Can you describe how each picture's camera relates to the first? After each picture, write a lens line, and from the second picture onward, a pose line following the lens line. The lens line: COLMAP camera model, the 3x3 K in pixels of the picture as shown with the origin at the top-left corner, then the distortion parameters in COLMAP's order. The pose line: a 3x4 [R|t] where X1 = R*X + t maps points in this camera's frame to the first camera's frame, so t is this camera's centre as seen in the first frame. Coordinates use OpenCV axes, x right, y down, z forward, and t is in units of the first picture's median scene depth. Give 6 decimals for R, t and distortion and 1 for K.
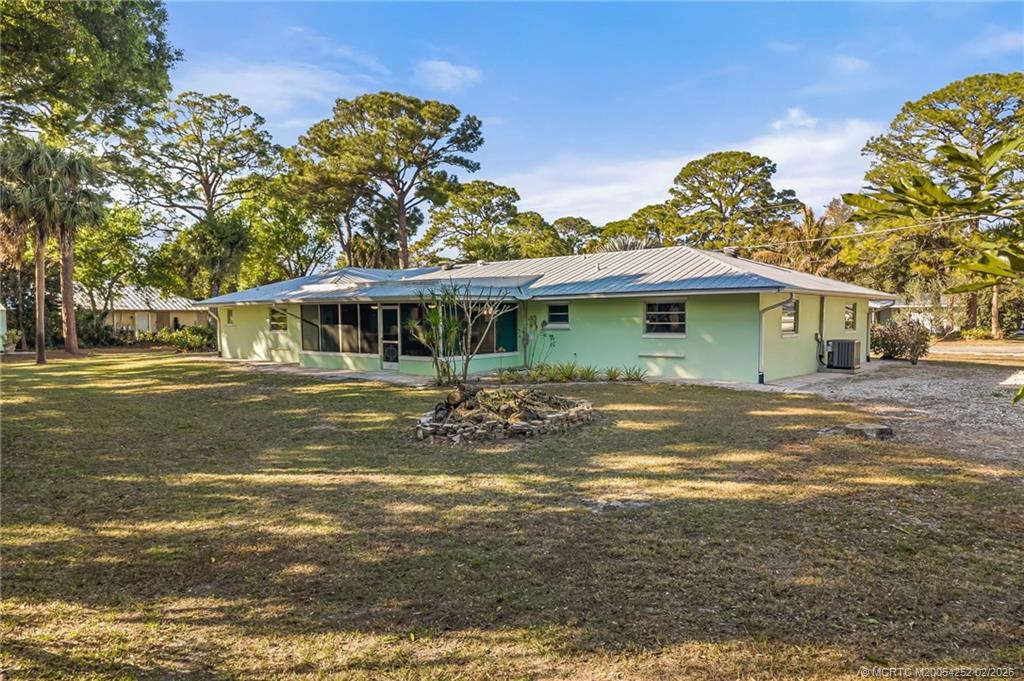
lens RADIAL K [[692.0, 0, 493.9], [0, 692.0, 342.3], [0, 0, 1]] dist [0.002778, -0.005147]
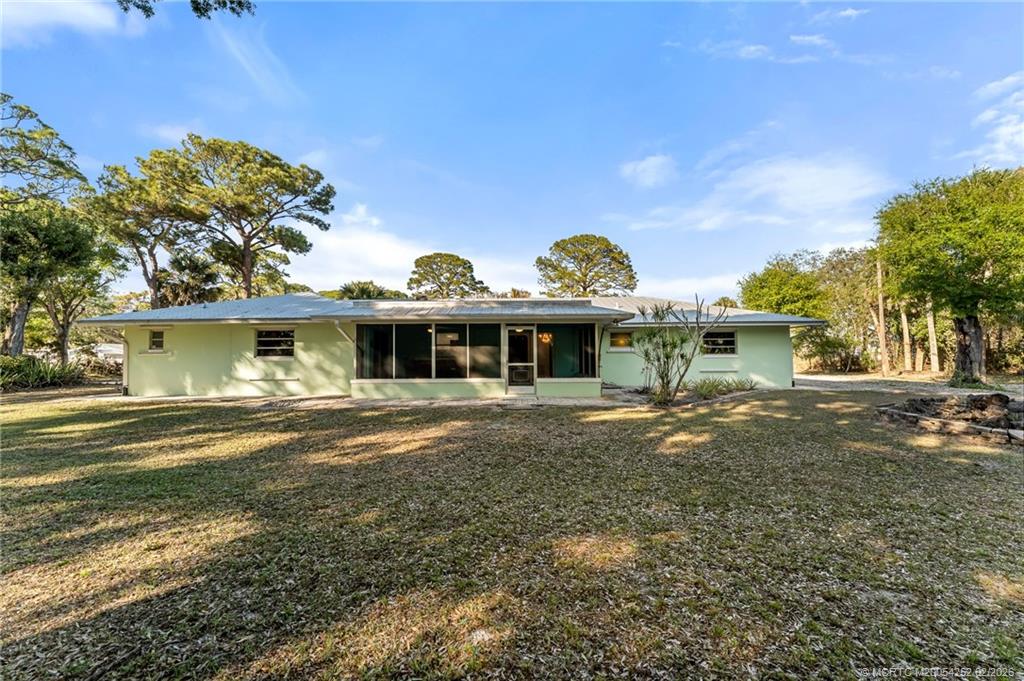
lens RADIAL K [[408.0, 0, 506.0], [0, 408.0, 341.3], [0, 0, 1]] dist [-0.001928, 0.000163]
pose [[0.764633, 0.026774, 0.643910, -0.459662], [0.023107, 0.997355, -0.068909, 0.005797], [-0.644052, 0.067569, 0.761992, 0.507898]]
